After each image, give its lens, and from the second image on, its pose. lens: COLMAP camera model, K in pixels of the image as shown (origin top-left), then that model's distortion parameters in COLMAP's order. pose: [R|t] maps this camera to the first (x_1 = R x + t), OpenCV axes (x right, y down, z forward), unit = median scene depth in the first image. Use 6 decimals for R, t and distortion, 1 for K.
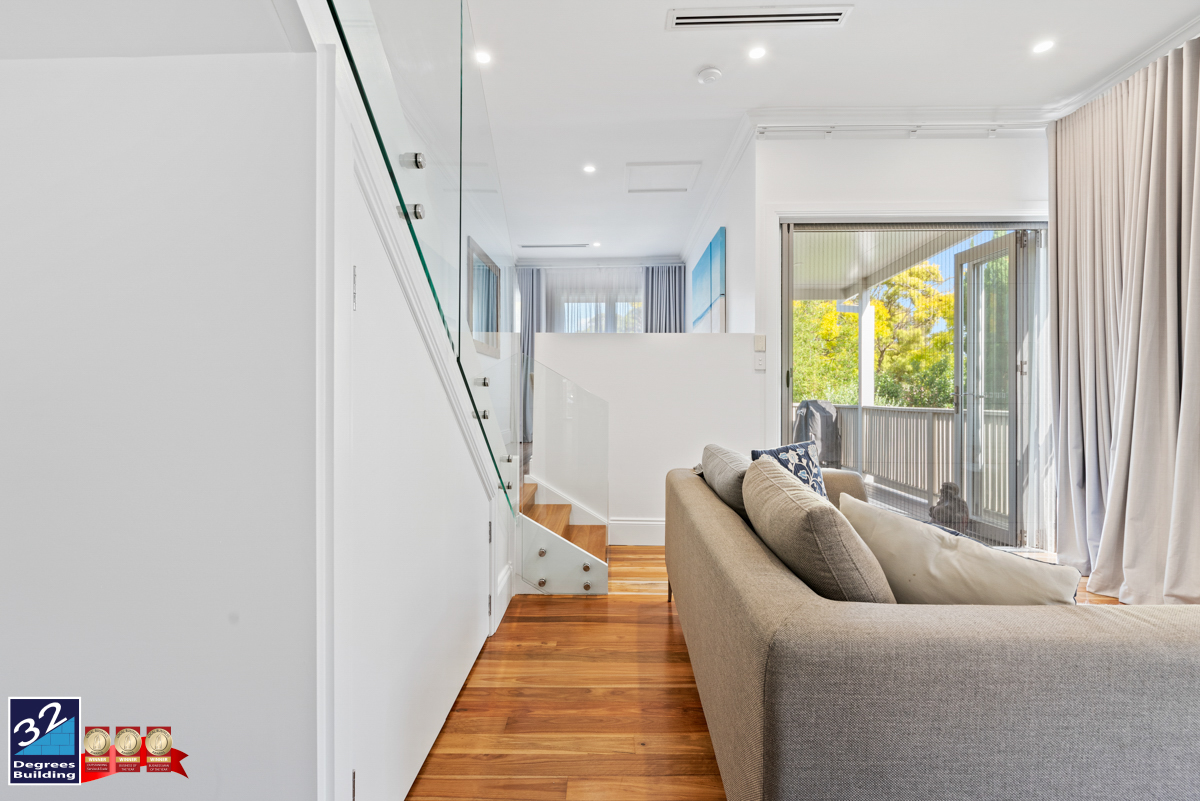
lens RADIAL K [[517.6, 0, 599.8], [0, 517.6, 393.8], [0, 0, 1]] dist [0.000019, 0.000409]
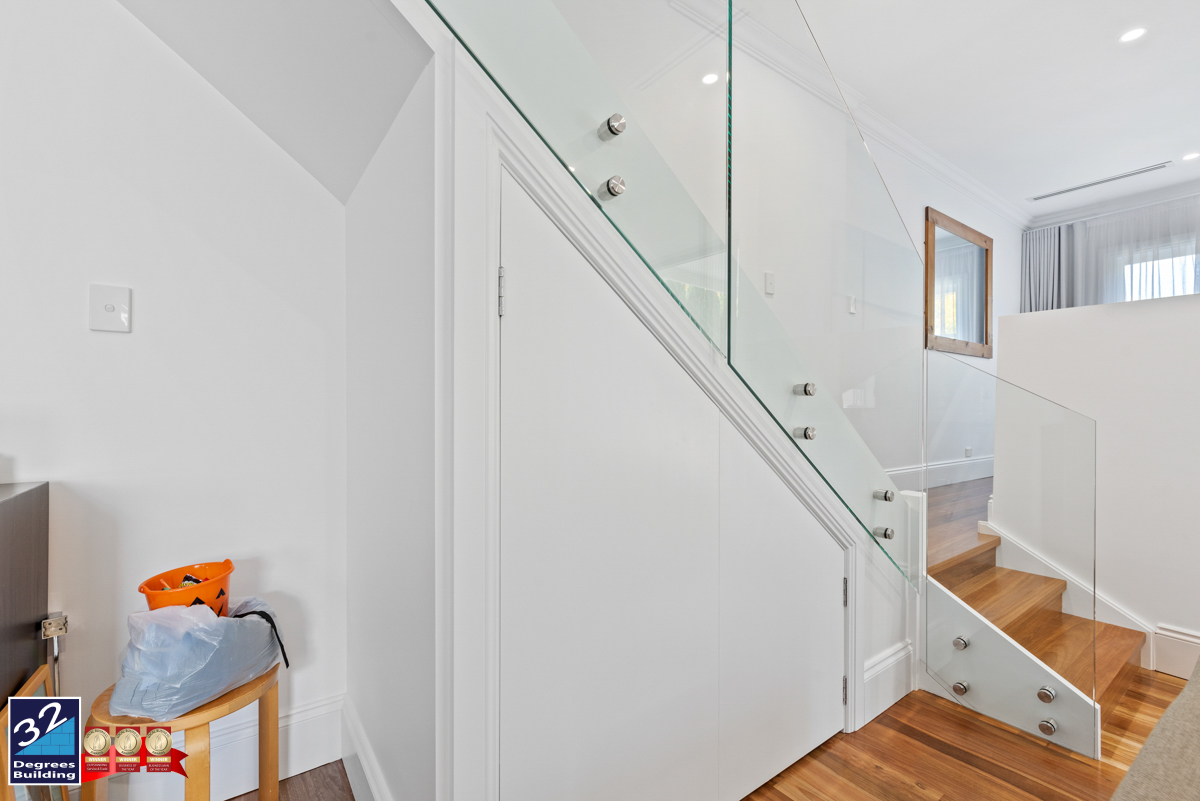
lens RADIAL K [[517.6, 0, 604.3], [0, 517.6, 401.2], [0, 0, 1]] dist [0.000019, 0.000409]
pose [[0.607224, -0.005669, -0.794510, 0.140776], [0.000519, 0.999977, -0.006739, 0.000008], [0.794531, 0.003680, 0.607213, 0.230921]]
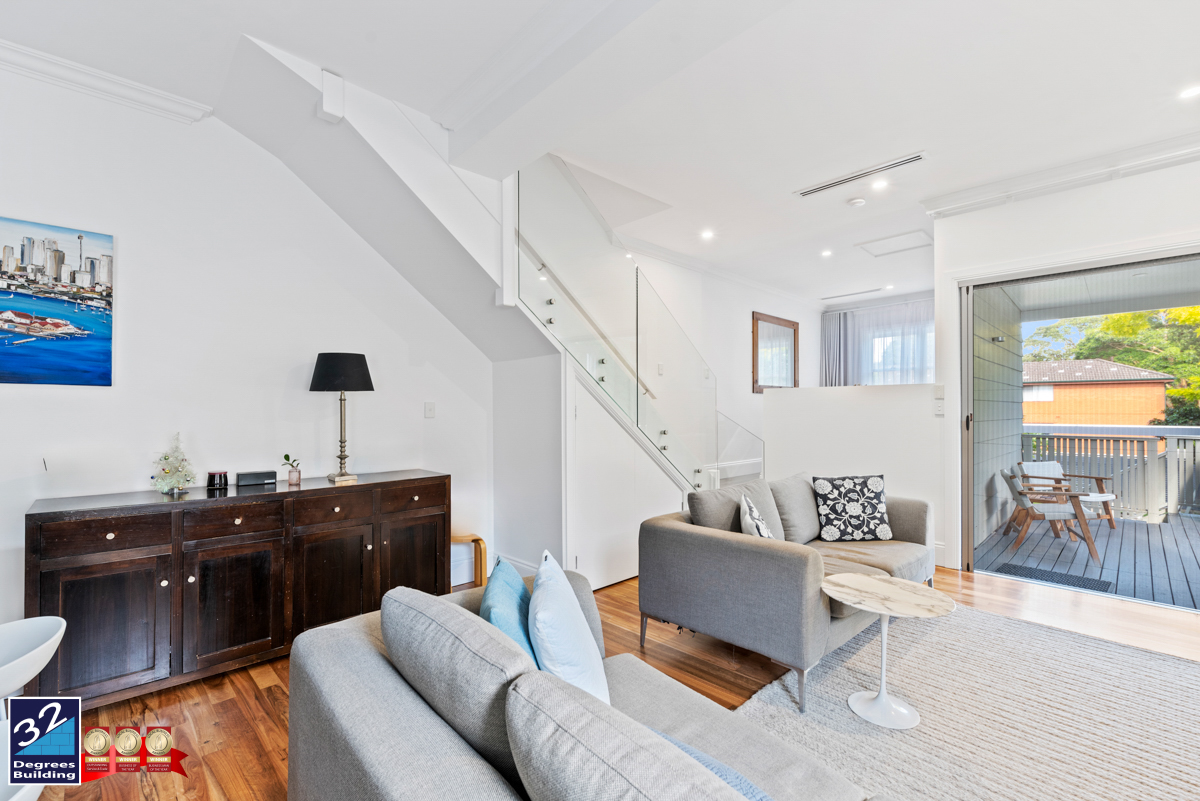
lens RADIAL K [[517.6, 0, 609.7], [0, 517.6, 404.6], [0, 0, 1]] dist [0.000019, 0.000409]
pose [[0.724831, -0.010203, -0.688851, 0.786191], [0.007445, 0.999948, -0.006977, -0.090784], [0.688886, -0.000071, 0.724870, -0.505951]]
